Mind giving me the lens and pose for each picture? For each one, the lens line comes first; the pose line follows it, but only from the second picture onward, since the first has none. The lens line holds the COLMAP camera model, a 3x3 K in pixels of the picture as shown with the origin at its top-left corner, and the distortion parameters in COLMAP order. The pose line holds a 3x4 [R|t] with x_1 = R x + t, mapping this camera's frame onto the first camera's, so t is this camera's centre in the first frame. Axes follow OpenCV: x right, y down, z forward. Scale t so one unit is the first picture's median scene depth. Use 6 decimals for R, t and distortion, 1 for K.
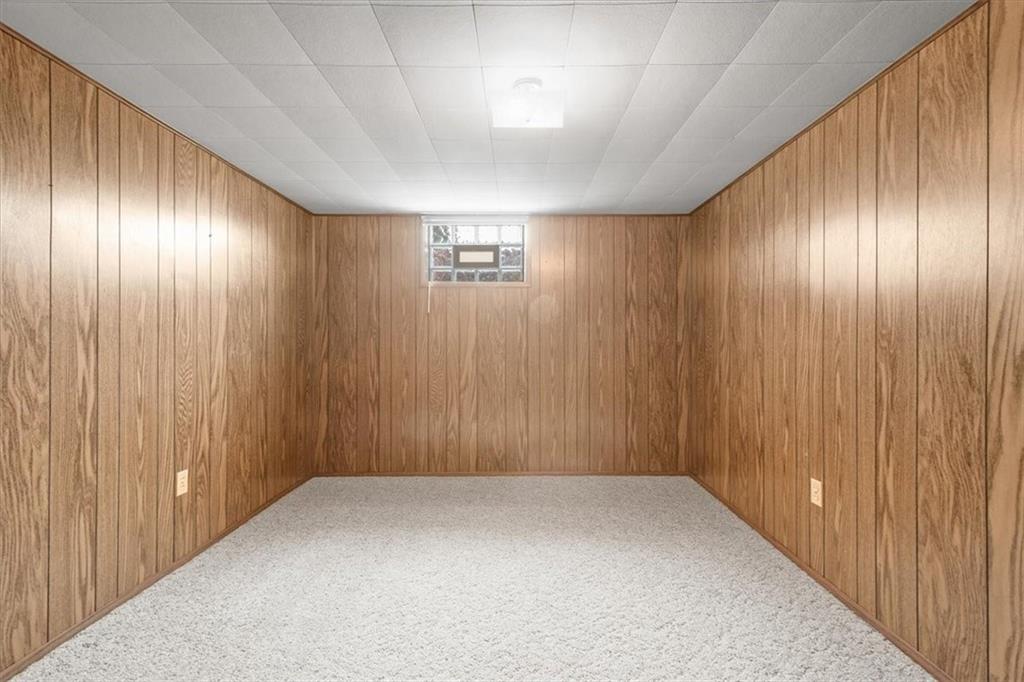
lens RADIAL K [[448.5, 0, 515.6], [0, 448.5, 342.1], [0, 0, 1]] dist [0.013071, -0.000387]
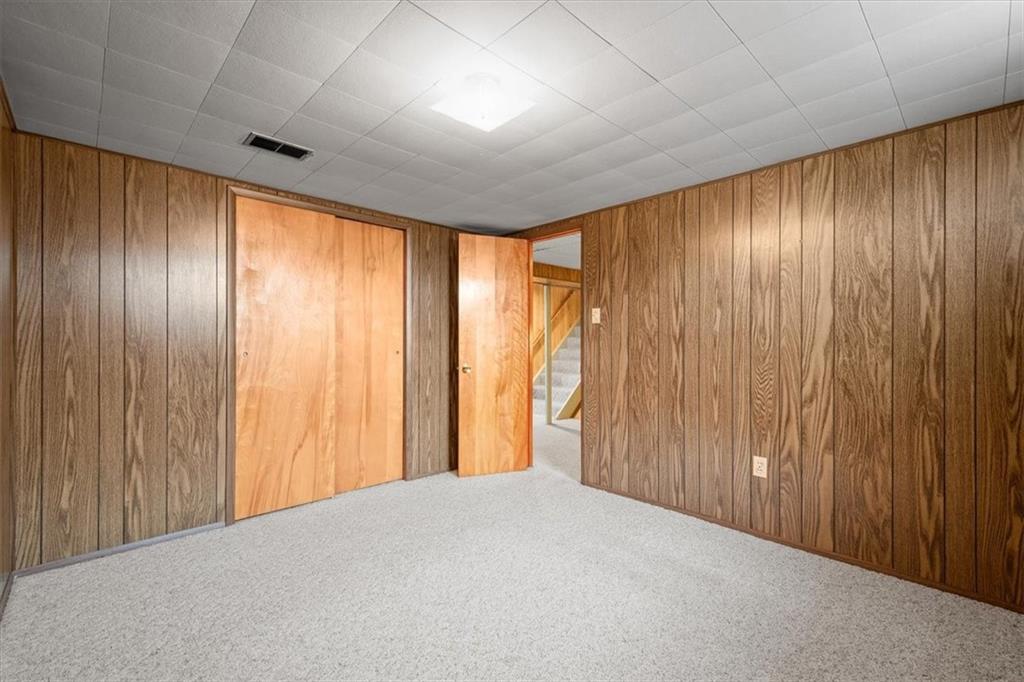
lens RADIAL K [[448.5, 0, 515.6], [0, 448.5, 342.1], [0, 0, 1]] dist [0.013071, -0.000387]
pose [[-0.716649, -0.003176, -0.697427, 0.541144], [-0.007500, 0.999967, 0.003153, -0.009532], [0.697394, 0.007490, -0.716649, 1.436954]]
